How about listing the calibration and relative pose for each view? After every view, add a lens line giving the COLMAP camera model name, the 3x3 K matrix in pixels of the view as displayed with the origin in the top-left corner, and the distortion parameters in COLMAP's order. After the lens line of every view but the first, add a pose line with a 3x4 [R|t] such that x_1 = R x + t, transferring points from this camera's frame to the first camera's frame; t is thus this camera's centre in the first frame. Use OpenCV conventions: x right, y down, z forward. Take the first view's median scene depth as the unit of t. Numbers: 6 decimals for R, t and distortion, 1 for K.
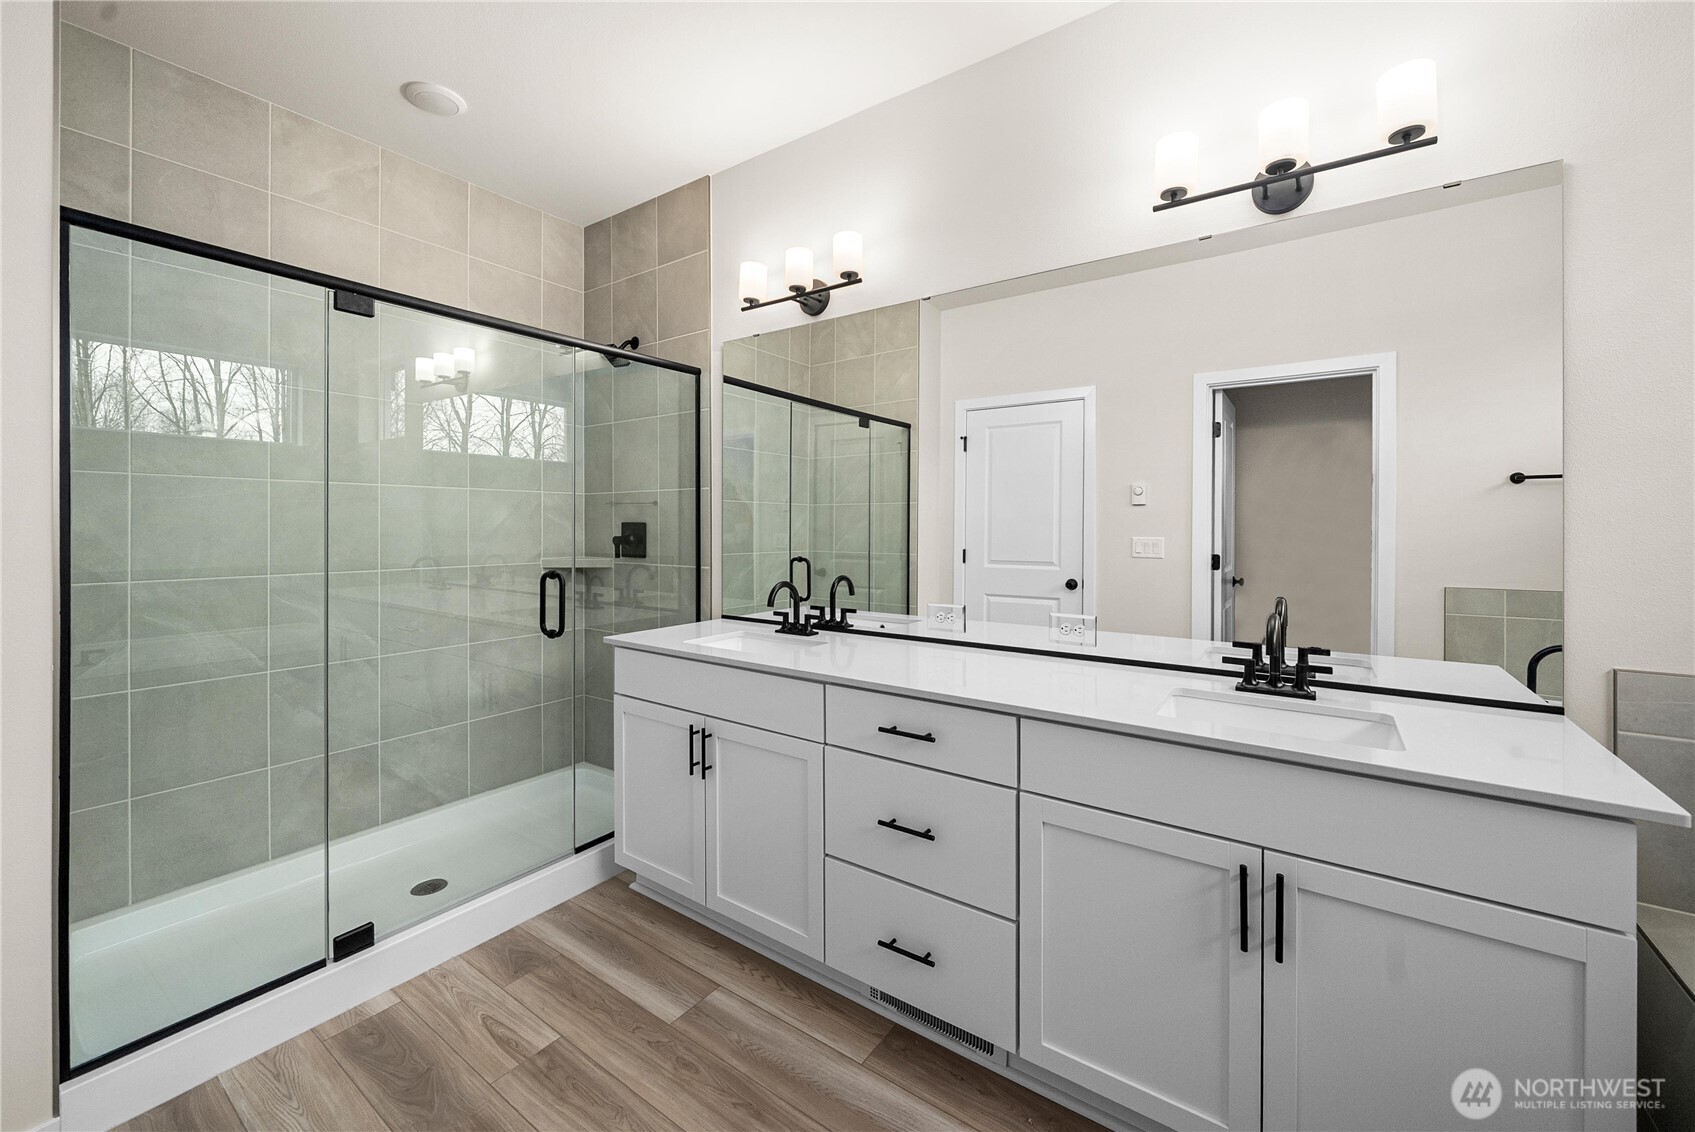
lens RADIAL K [[666.6, 0, 848.8], [0, 666.6, 536.8], [0, 0, 1]] dist [0.001015, 0.000175]
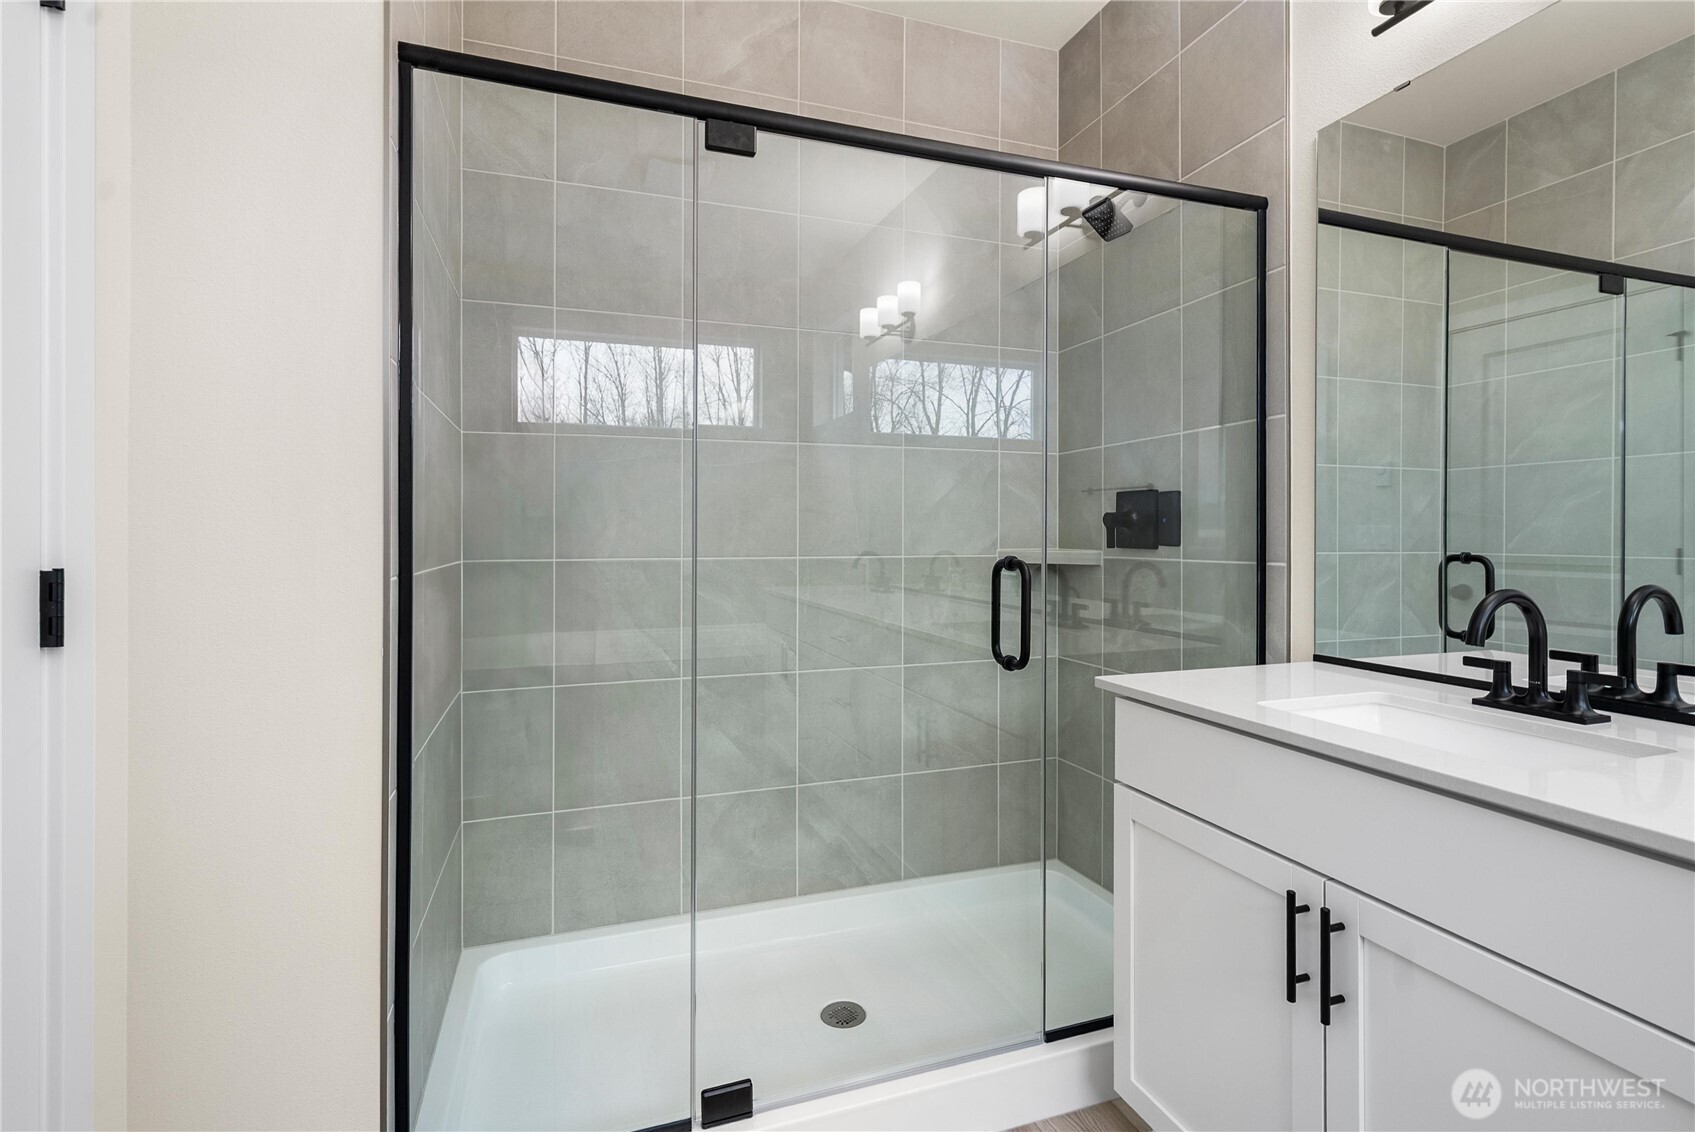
lens RADIAL K [[798.4, 0, 835.1], [0, 798.4, 536.2], [0, 0, 1]] dist [-0.000883, -0.000146]
pose [[0.799819, -0.004588, -0.600224, -0.113345], [-0.005793, 0.999865, -0.015362, 0.035589], [0.600213, 0.015764, 0.799685, 0.268305]]
